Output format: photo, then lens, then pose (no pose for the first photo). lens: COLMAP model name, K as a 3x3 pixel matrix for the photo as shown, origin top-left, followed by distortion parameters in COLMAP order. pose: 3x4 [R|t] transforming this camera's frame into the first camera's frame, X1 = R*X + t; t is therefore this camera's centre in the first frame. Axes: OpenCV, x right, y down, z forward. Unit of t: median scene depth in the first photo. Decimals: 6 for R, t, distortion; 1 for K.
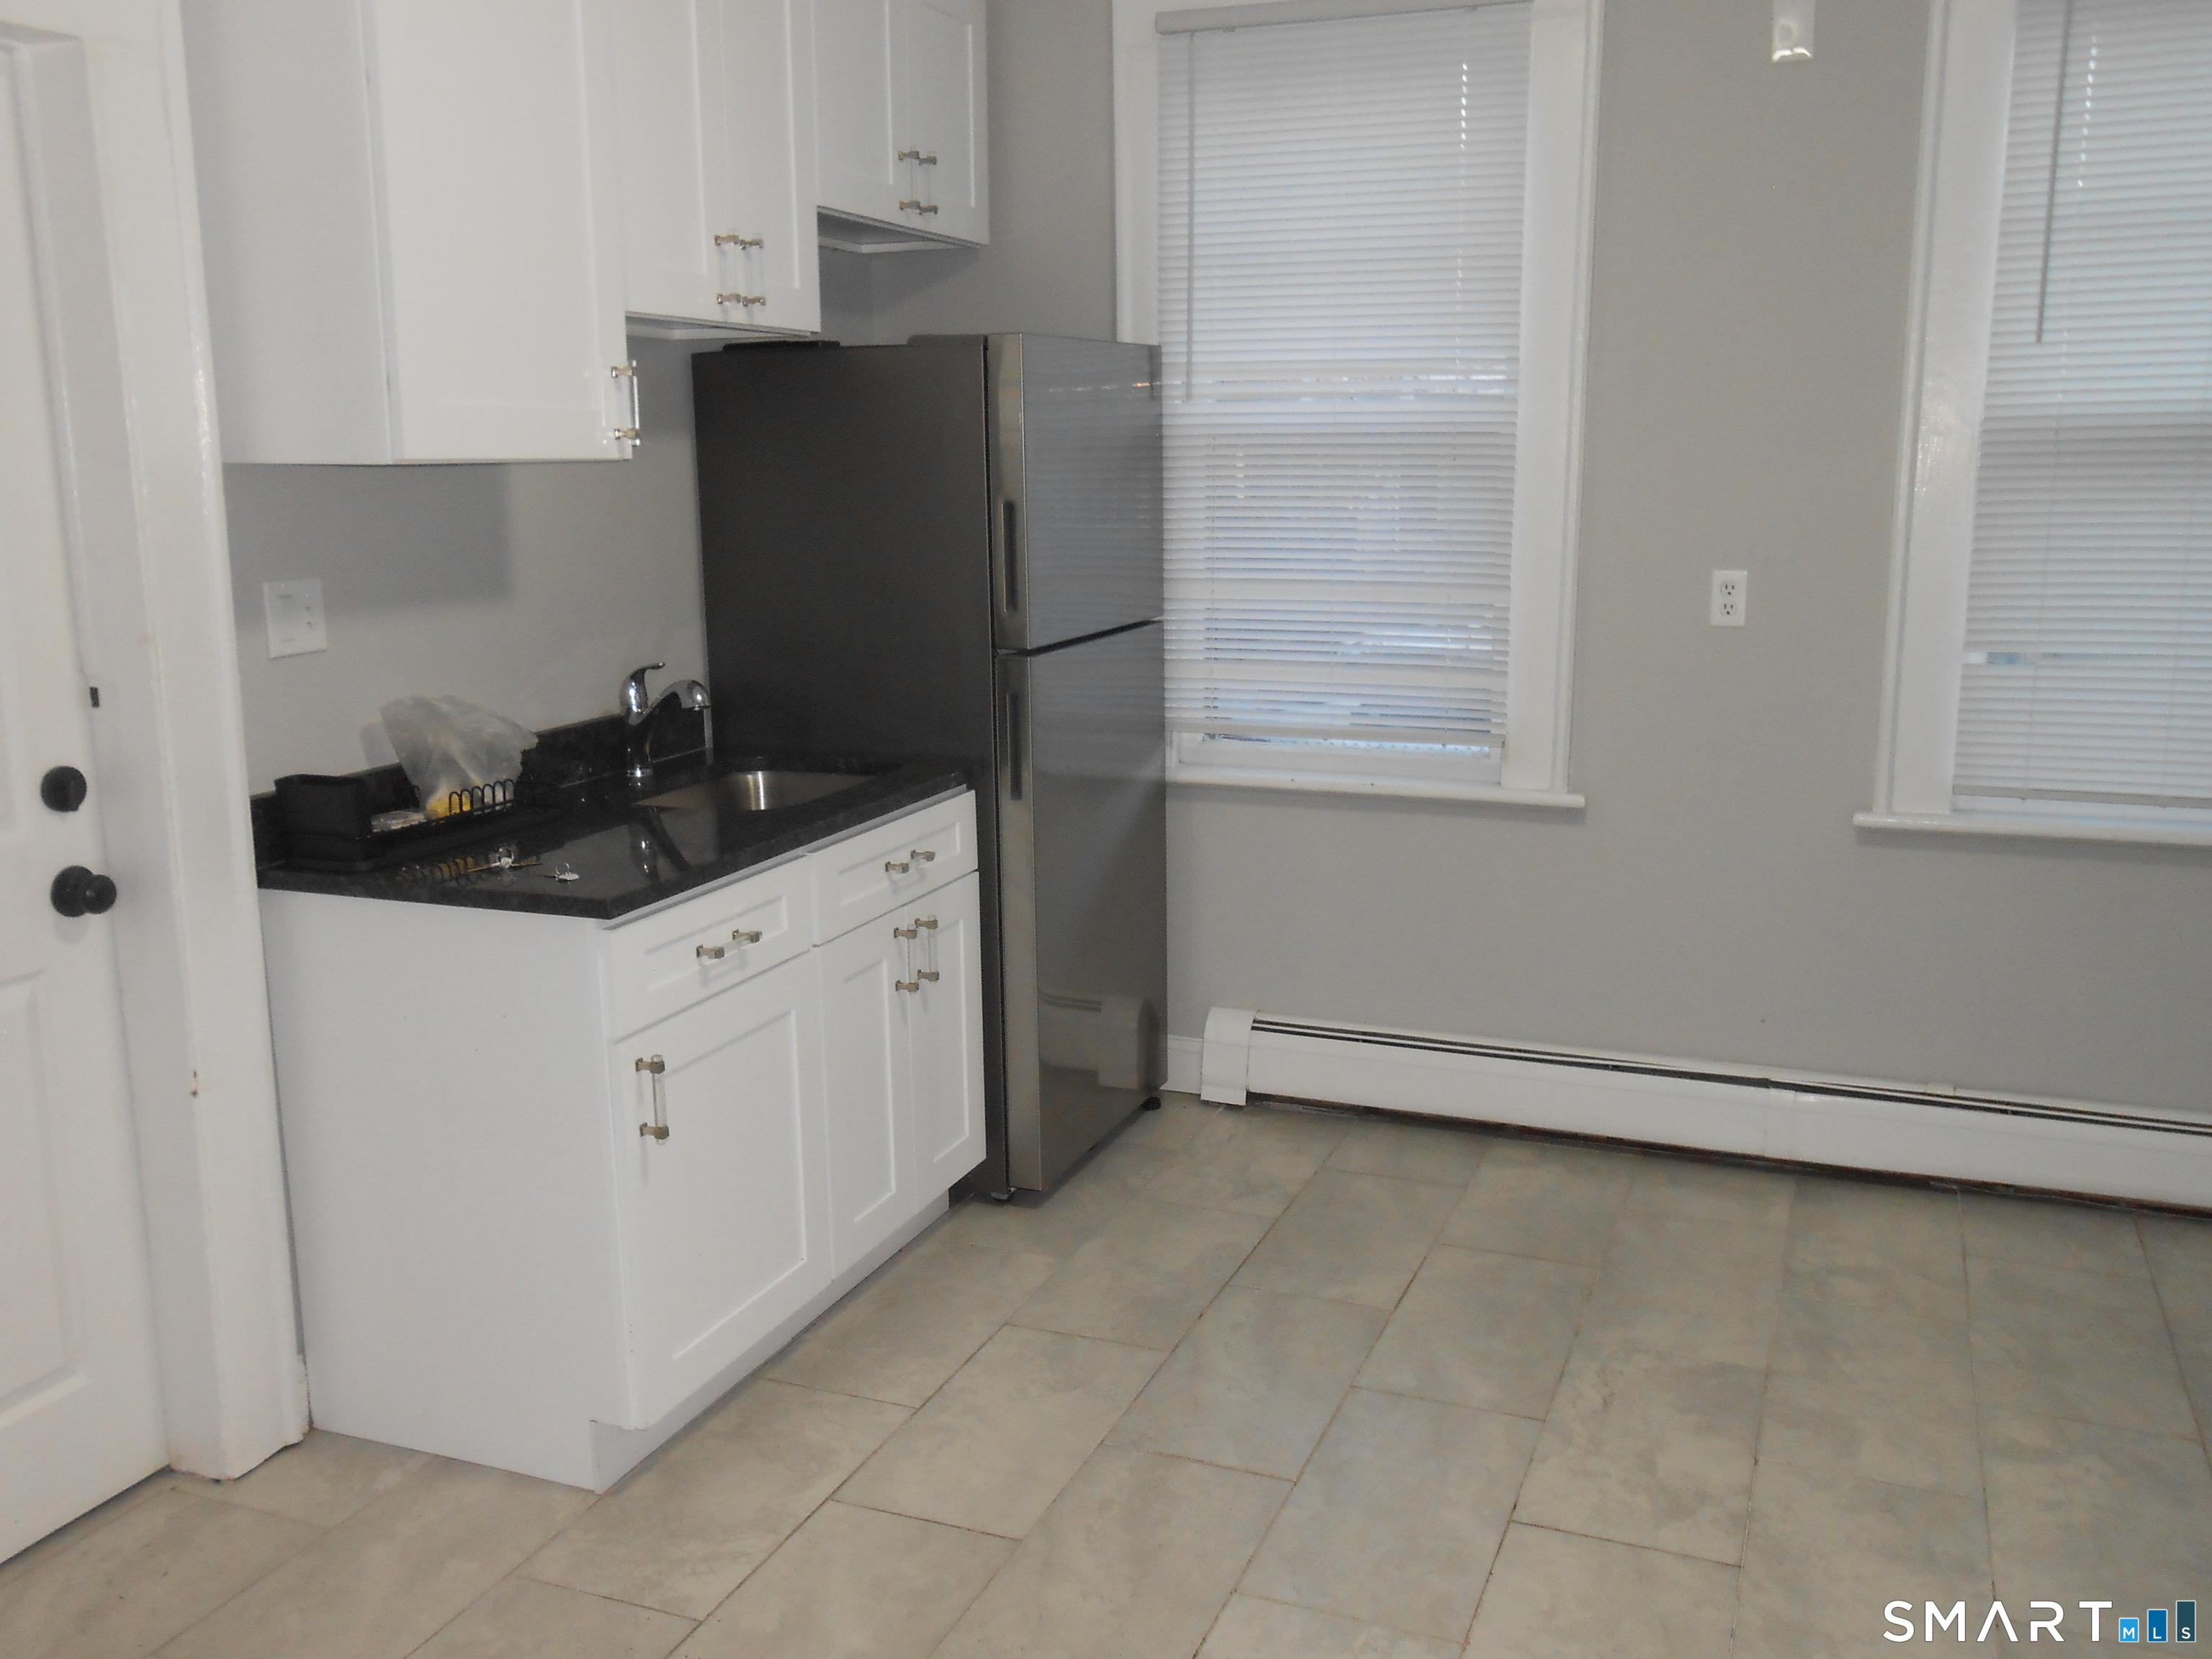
lens RADIAL K [[1919.2, 0, 1103.1], [0, 1919.2, 830.3], [0, 0, 1]] dist [-0.020847, 0.062603]
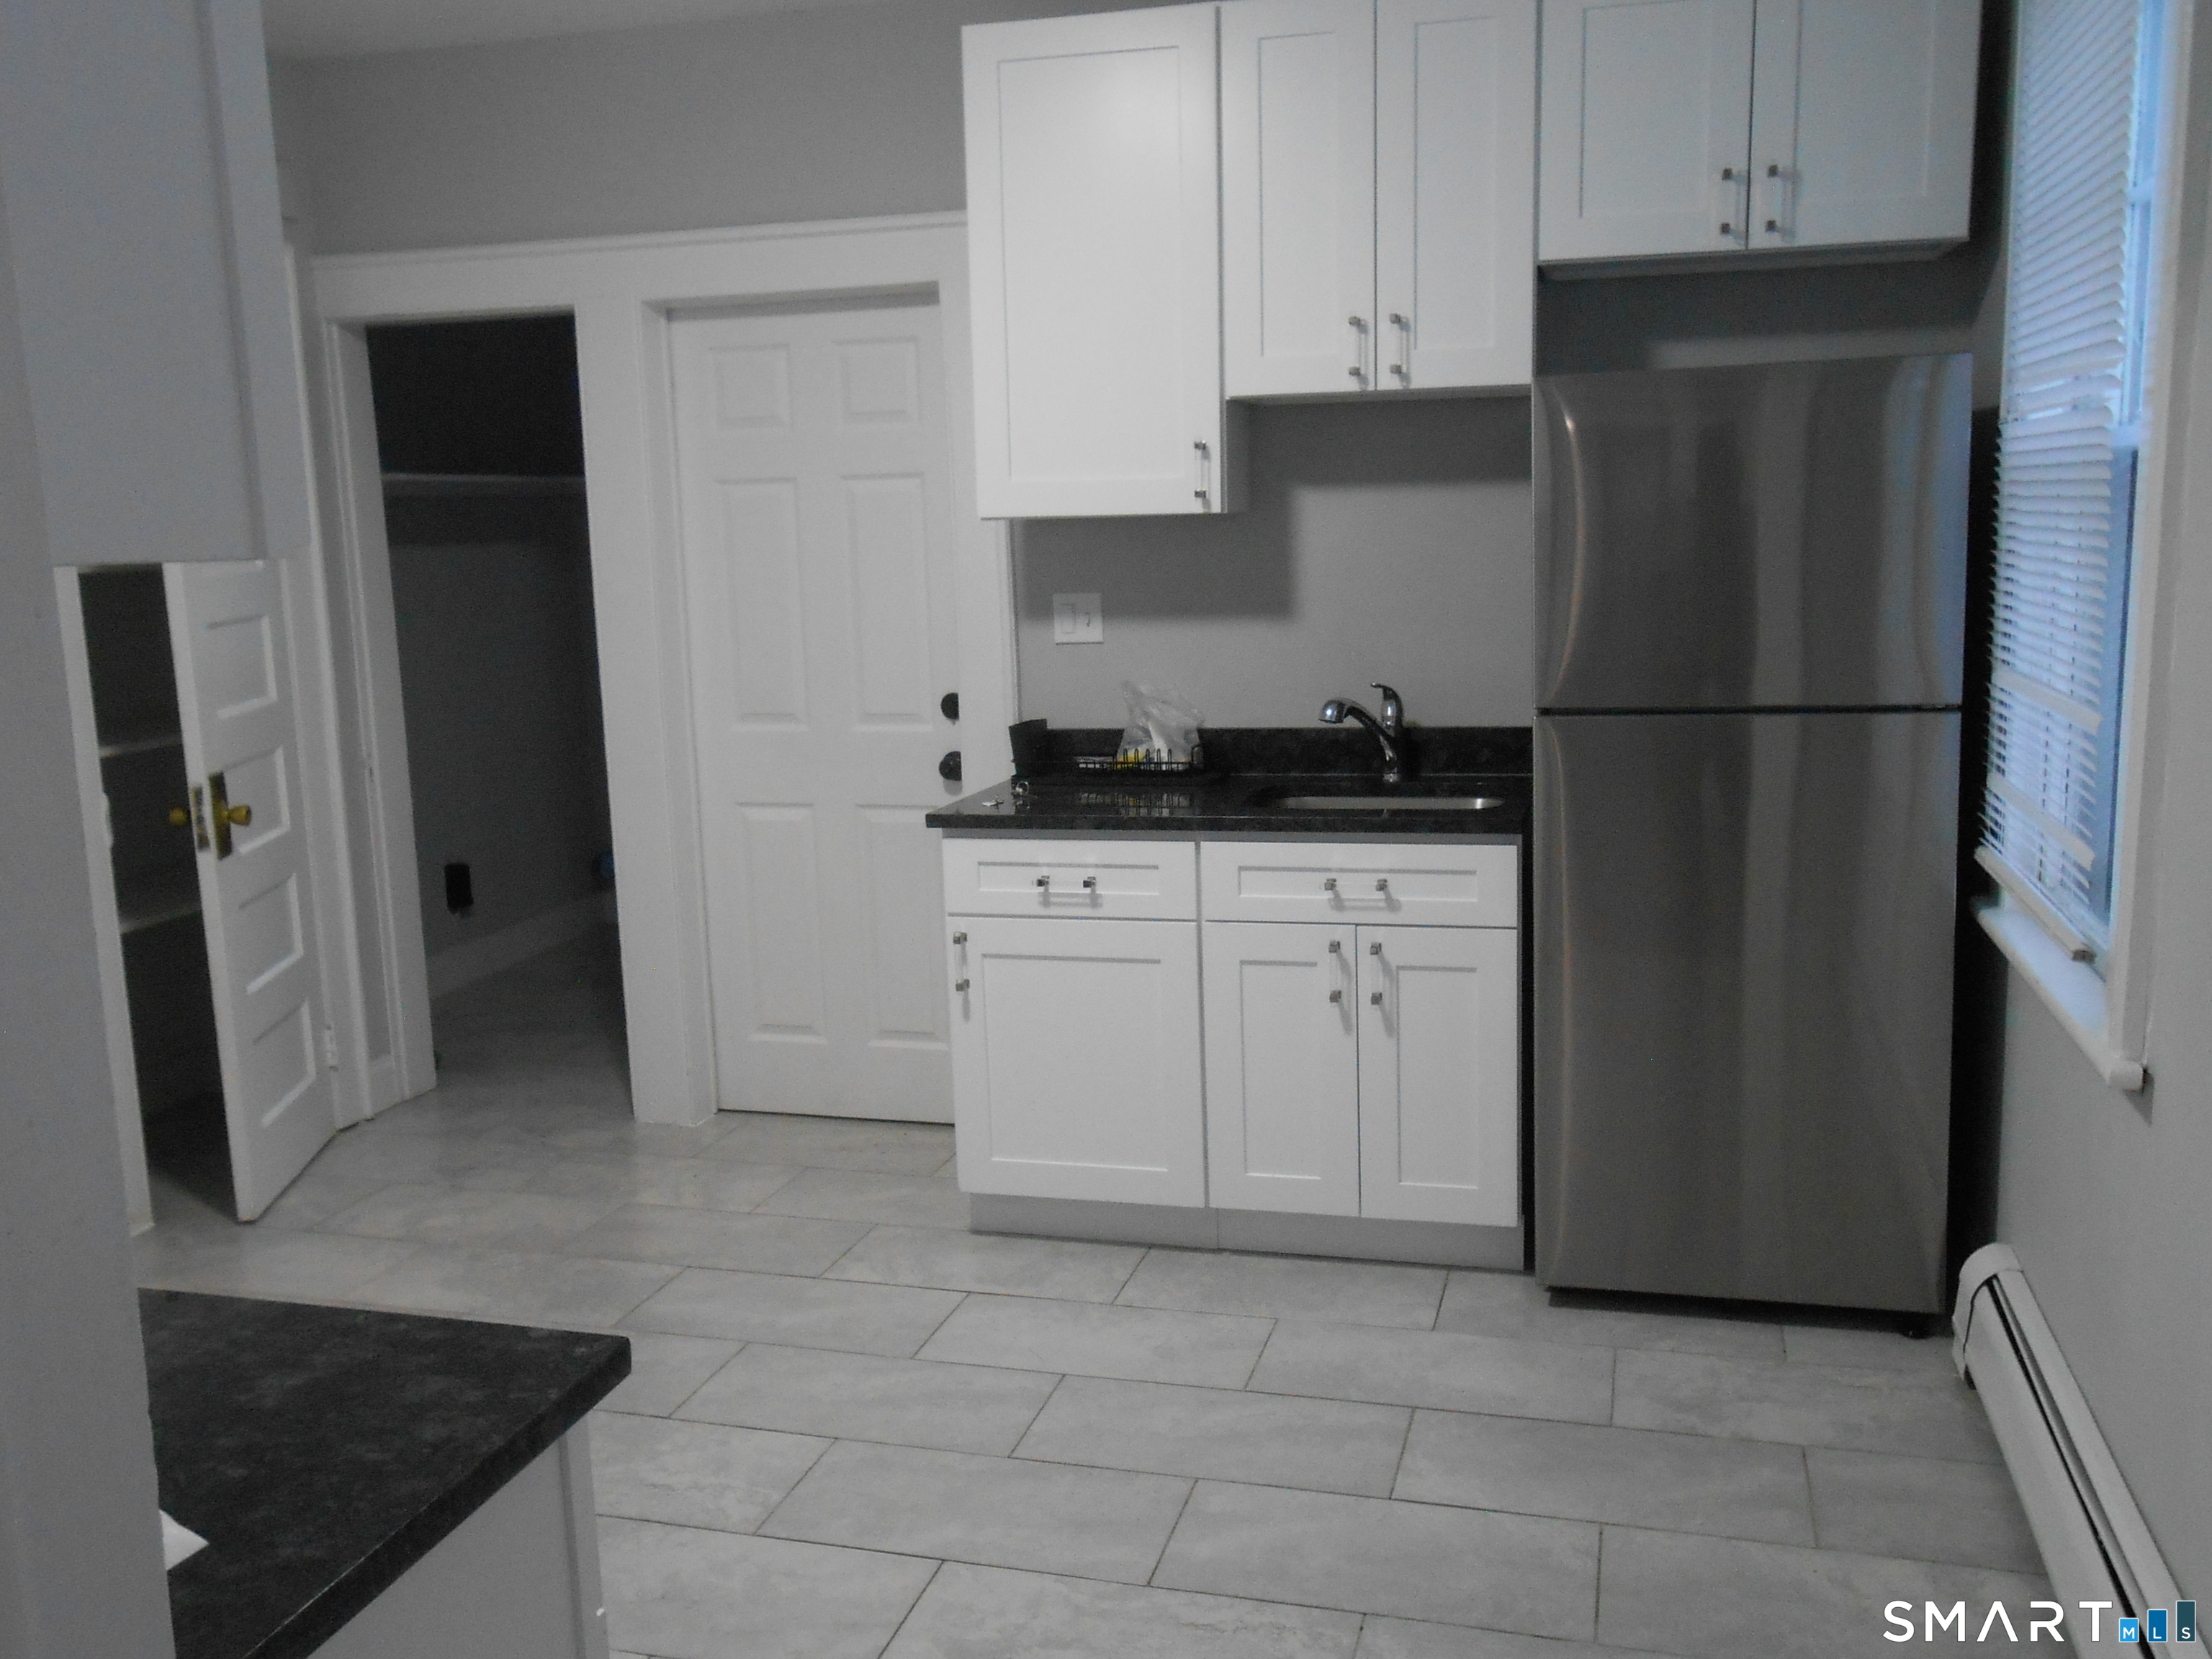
lens RADIAL K [[1919.2, 0, 1102.5], [0, 1919.2, 843.0], [0, 0, 1]] dist [-0.020847, 0.062603]
pose [[0.104325, 0.171999, -0.979557, 0.996218], [-0.165710, 0.974170, 0.153405, -0.158101], [0.980641, 0.146319, 0.130133, 0.768249]]
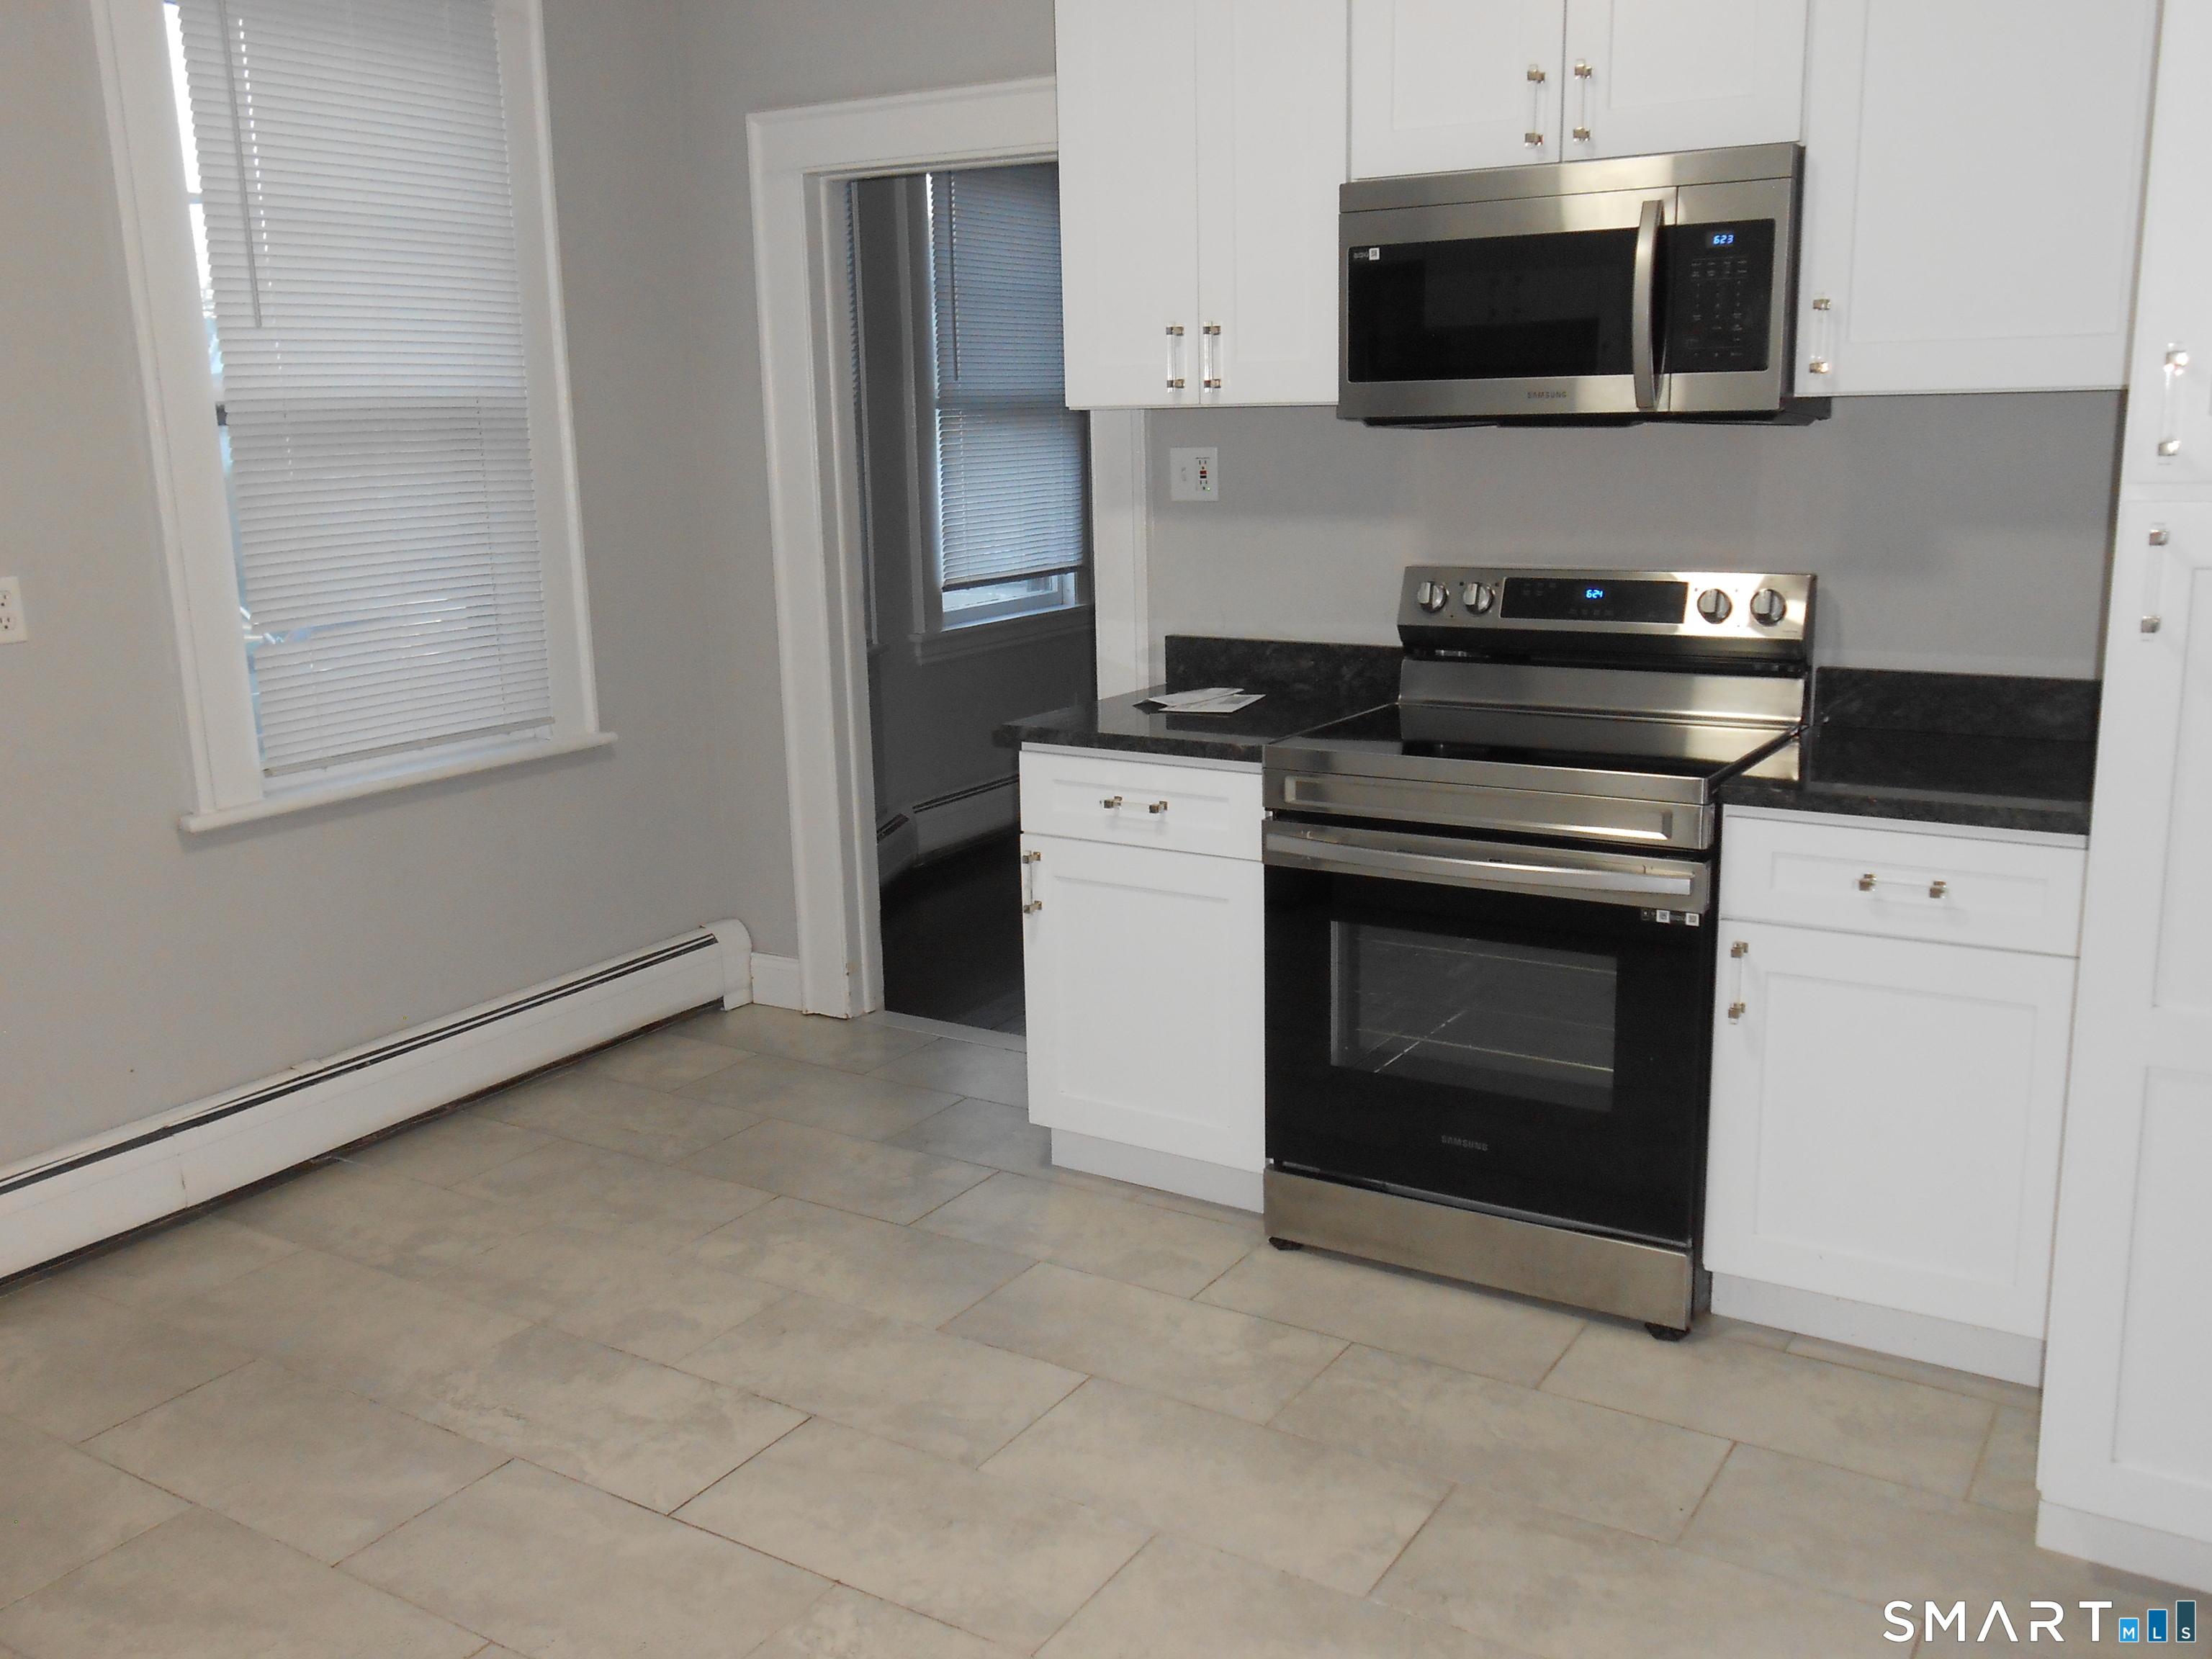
lens RADIAL K [[1919.2, 0, 1108.7], [0, 1919.2, 826.5], [0, 0, 1]] dist [-0.020847, 0.062603]
pose [[0.171481, -0.207957, 0.962989, -0.533179], [0.212969, 0.962181, 0.169859, -0.083957], [-0.961893, 0.175960, 0.209284, 0.442966]]
